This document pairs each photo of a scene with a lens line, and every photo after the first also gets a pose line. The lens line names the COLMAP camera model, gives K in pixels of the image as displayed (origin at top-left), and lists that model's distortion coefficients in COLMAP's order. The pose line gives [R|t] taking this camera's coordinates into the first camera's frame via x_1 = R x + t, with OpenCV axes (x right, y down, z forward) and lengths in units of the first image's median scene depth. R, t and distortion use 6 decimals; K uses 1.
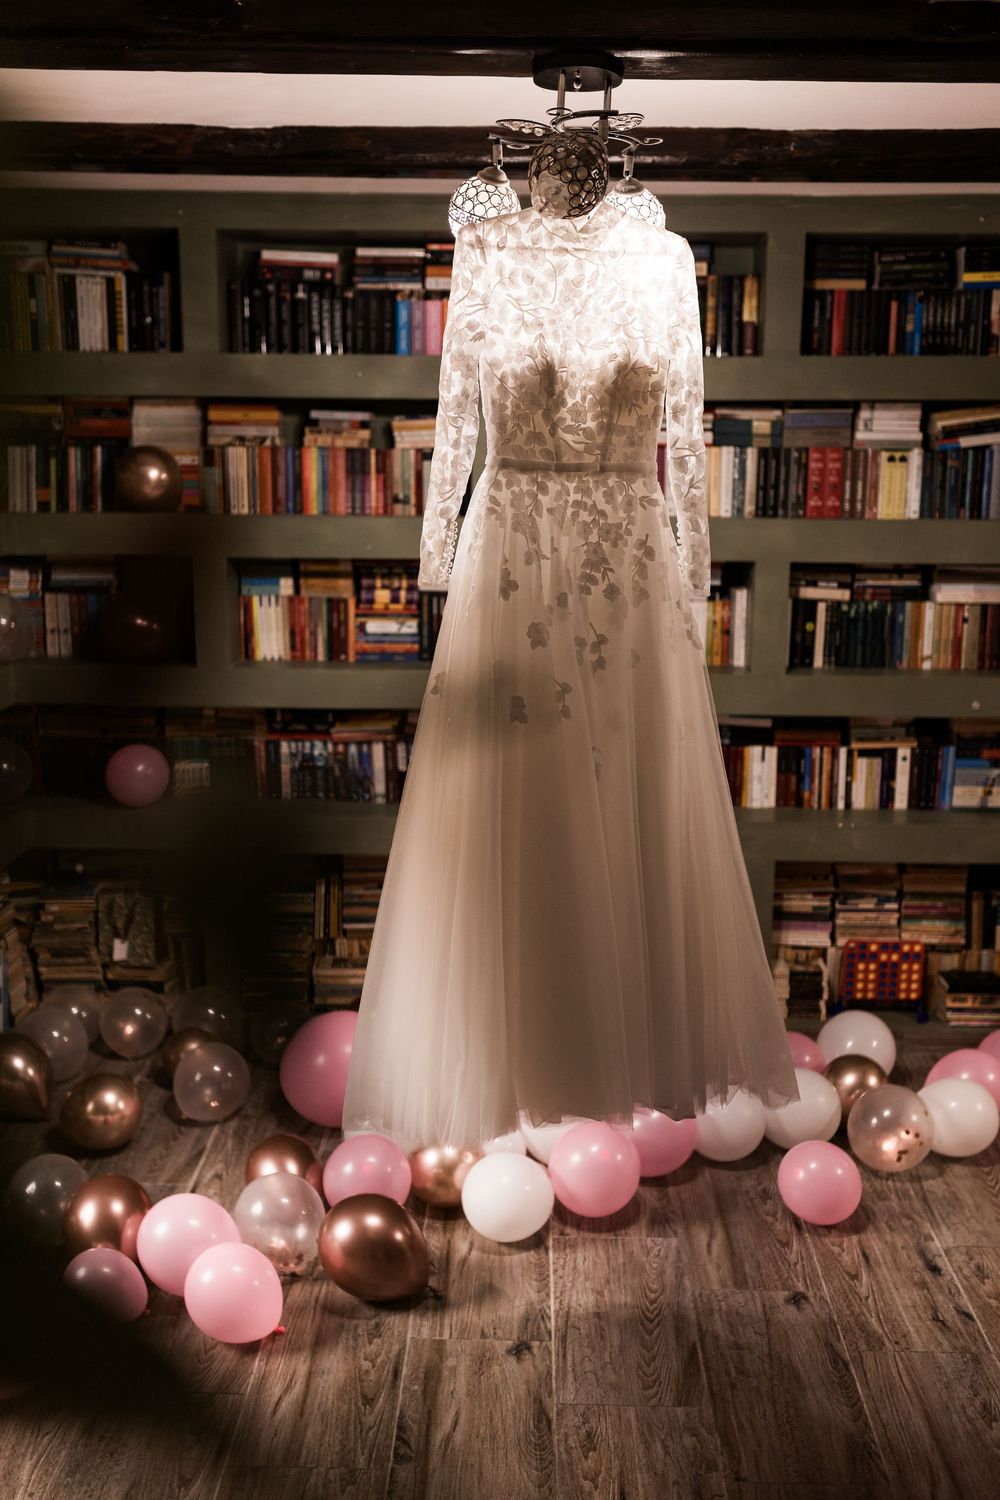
lens RADIAL K [[1406.4, 0, 500.0], [0, 1406.4, 750.0], [0, 0, 1]] dist [-0.014320, -0.002111]
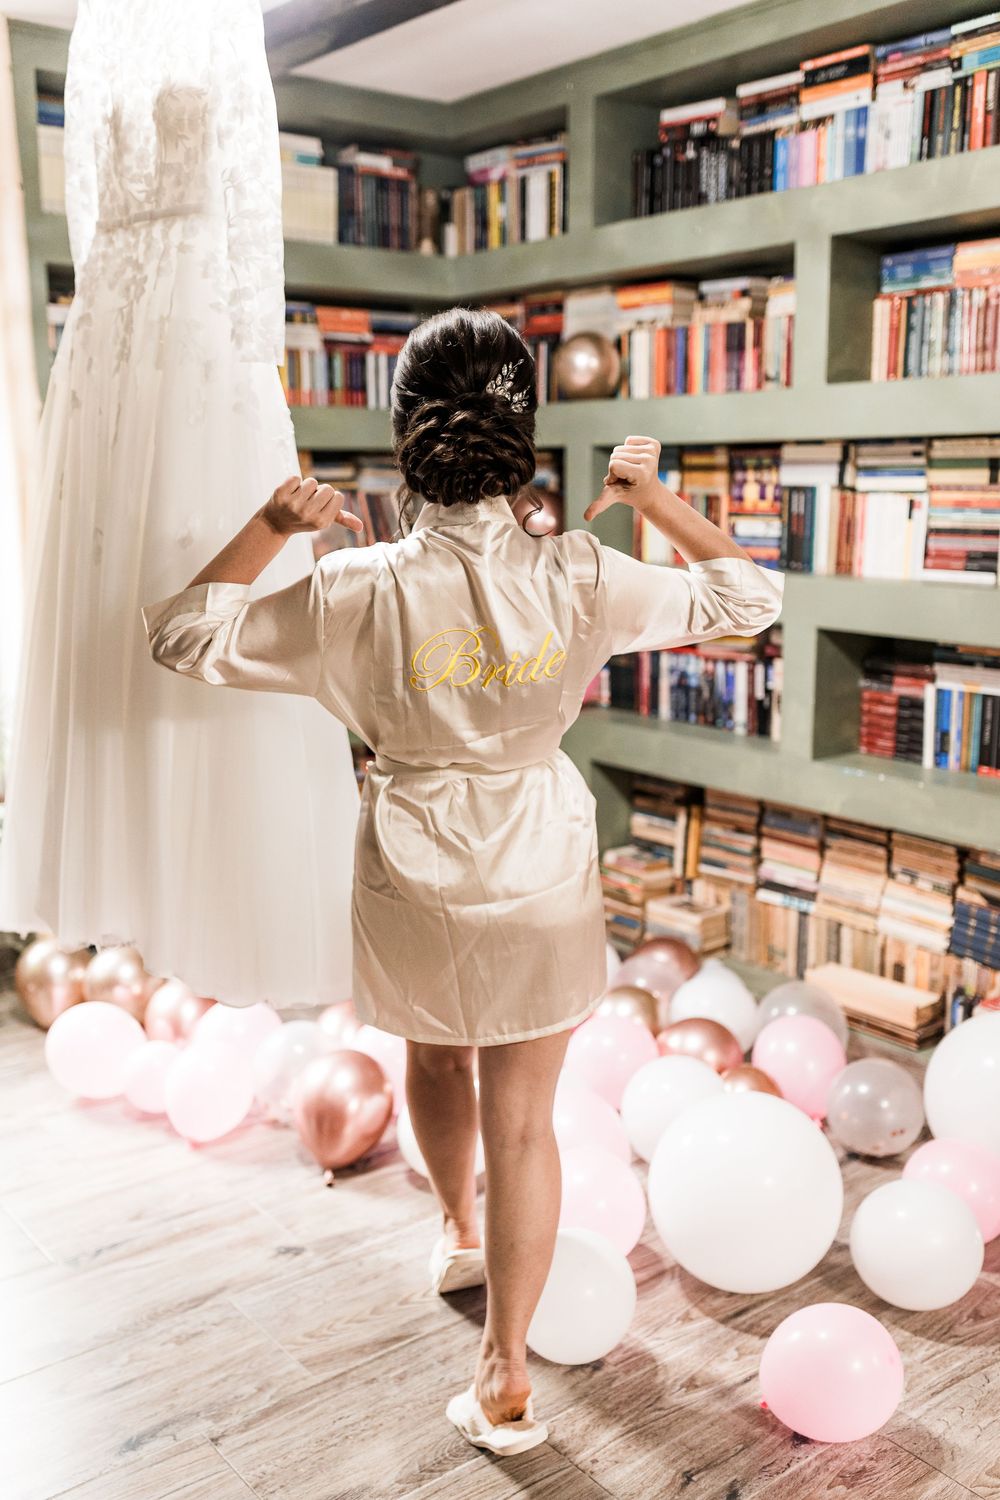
lens RADIAL K [[1404.3, 0, 499.8], [0, 1404.3, 792.6], [0, 0, 1]] dist [-0.040070, 0.011074]
pose [[0.639965, 0.151586, -0.753303, 0.503853], [-0.145696, 0.986502, 0.074737, 0.031946], [0.754465, 0.061924, 0.653413, 0.336709]]
